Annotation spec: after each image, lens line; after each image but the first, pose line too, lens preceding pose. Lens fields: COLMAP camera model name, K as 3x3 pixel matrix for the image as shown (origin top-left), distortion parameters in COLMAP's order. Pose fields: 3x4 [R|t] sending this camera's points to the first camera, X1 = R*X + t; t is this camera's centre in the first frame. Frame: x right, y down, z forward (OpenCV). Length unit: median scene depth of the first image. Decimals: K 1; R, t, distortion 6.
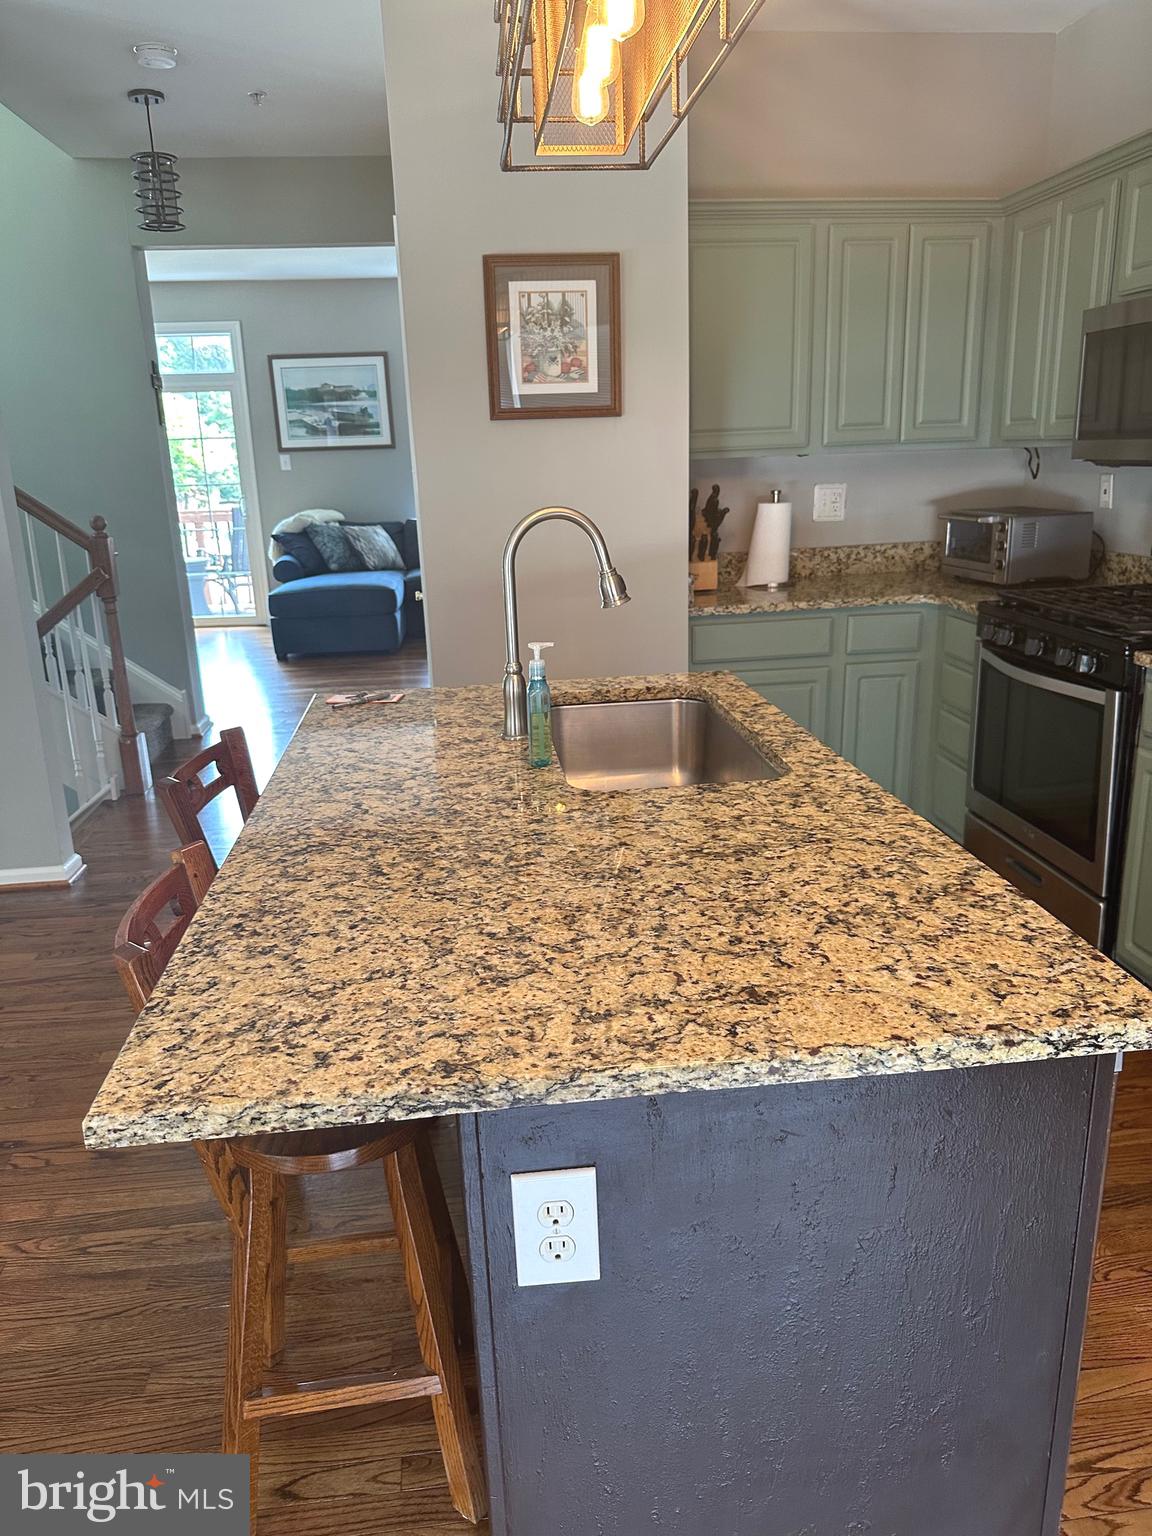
lens RADIAL K [[1081.5, 0, 562.7], [0, 1081.5, 770.1], [0, 0, 1]] dist [0.041836, -0.051064]
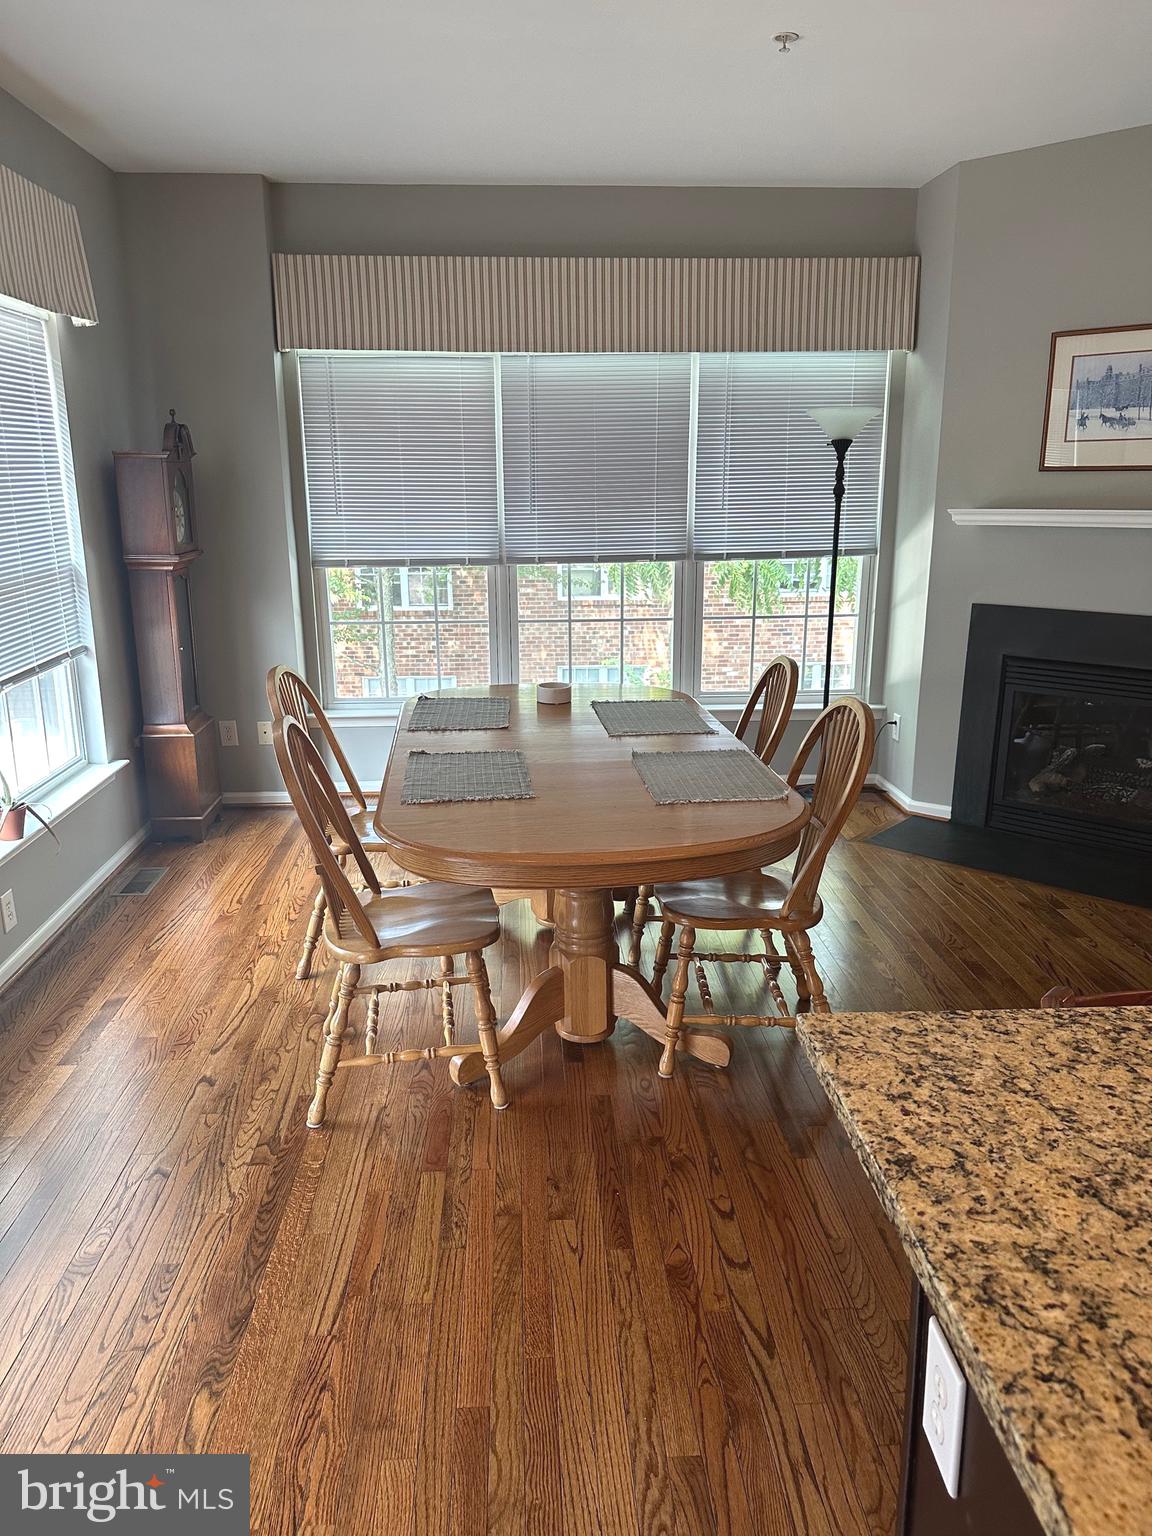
lens RADIAL K [[1081.5, 0, 571.2], [0, 1081.5, 766.3], [0, 0, 1]] dist [0.041836, -0.051064]
pose [[-0.065325, 0.287020, -0.955695, 0.533223], [-0.272972, 0.916068, 0.293778, -0.200055], [0.959801, 0.280069, 0.018506, 0.349863]]
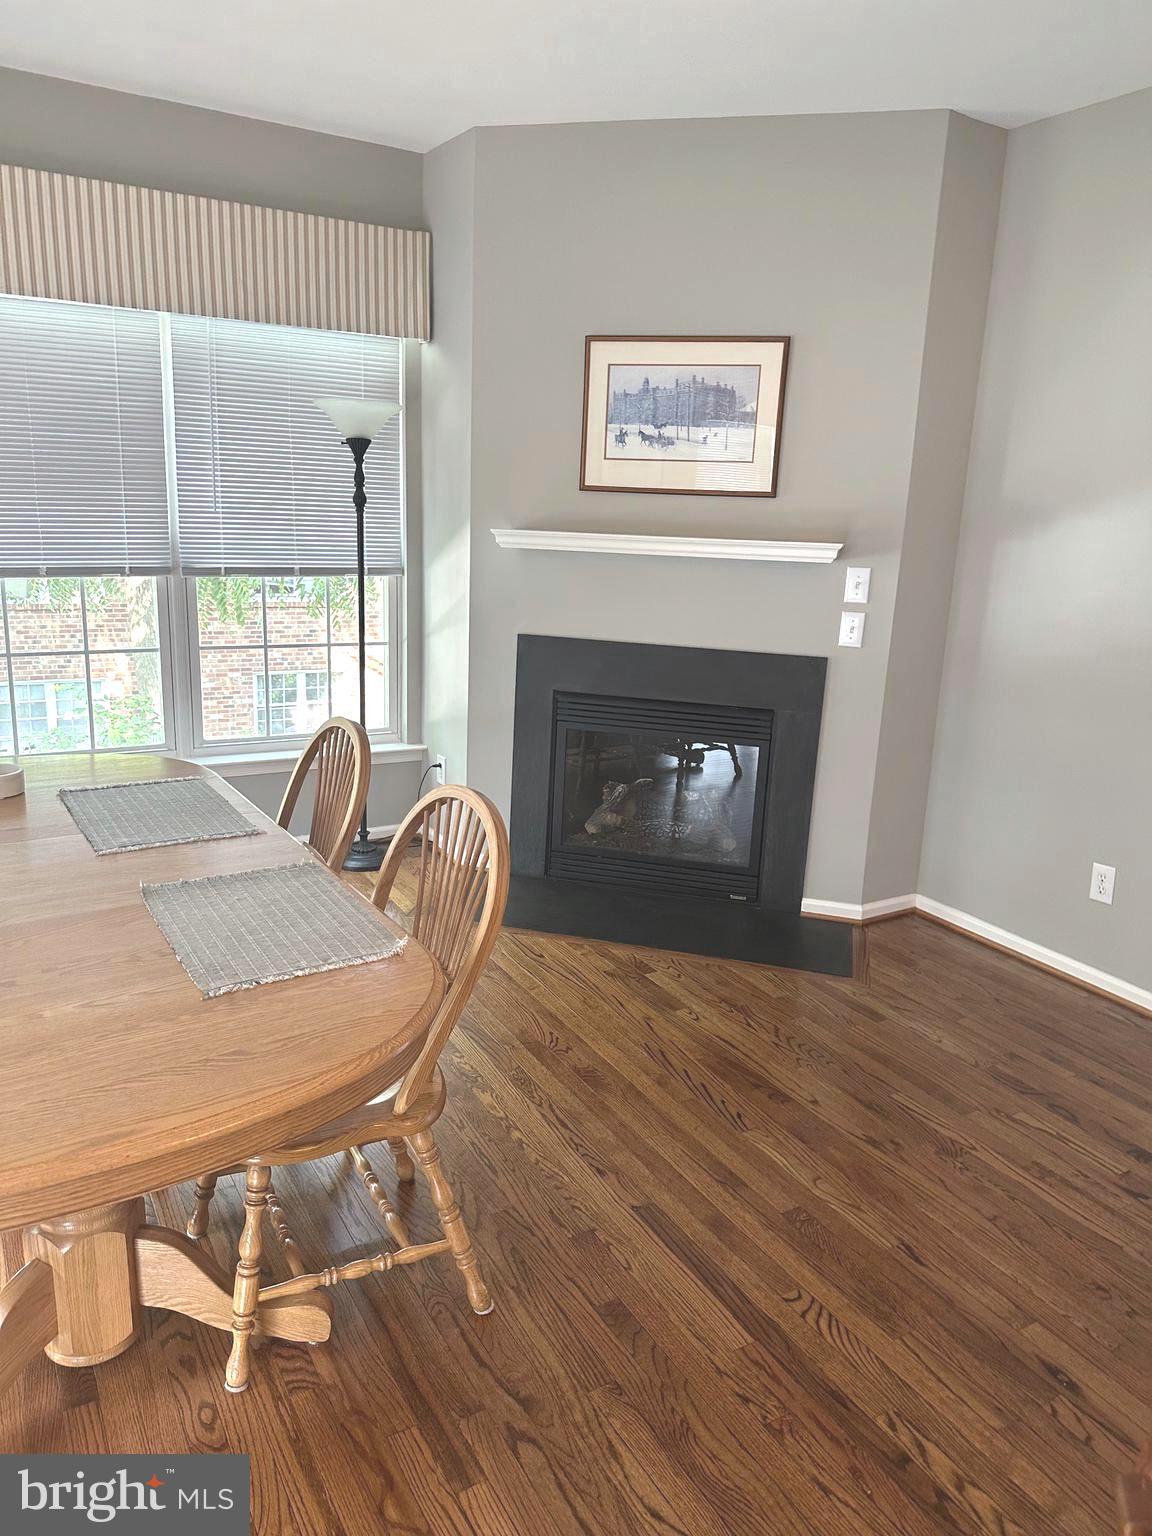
lens RADIAL K [[1081.5, 0, 577.7], [0, 1081.5, 780.5], [0, 0, 1]] dist [0.041836, -0.051064]
pose [[0.395130, 0.282941, -0.873966, 0.279929], [-0.313249, 0.935863, 0.161357, -0.186130], [0.863567, 0.210012, 0.458418, 0.334729]]
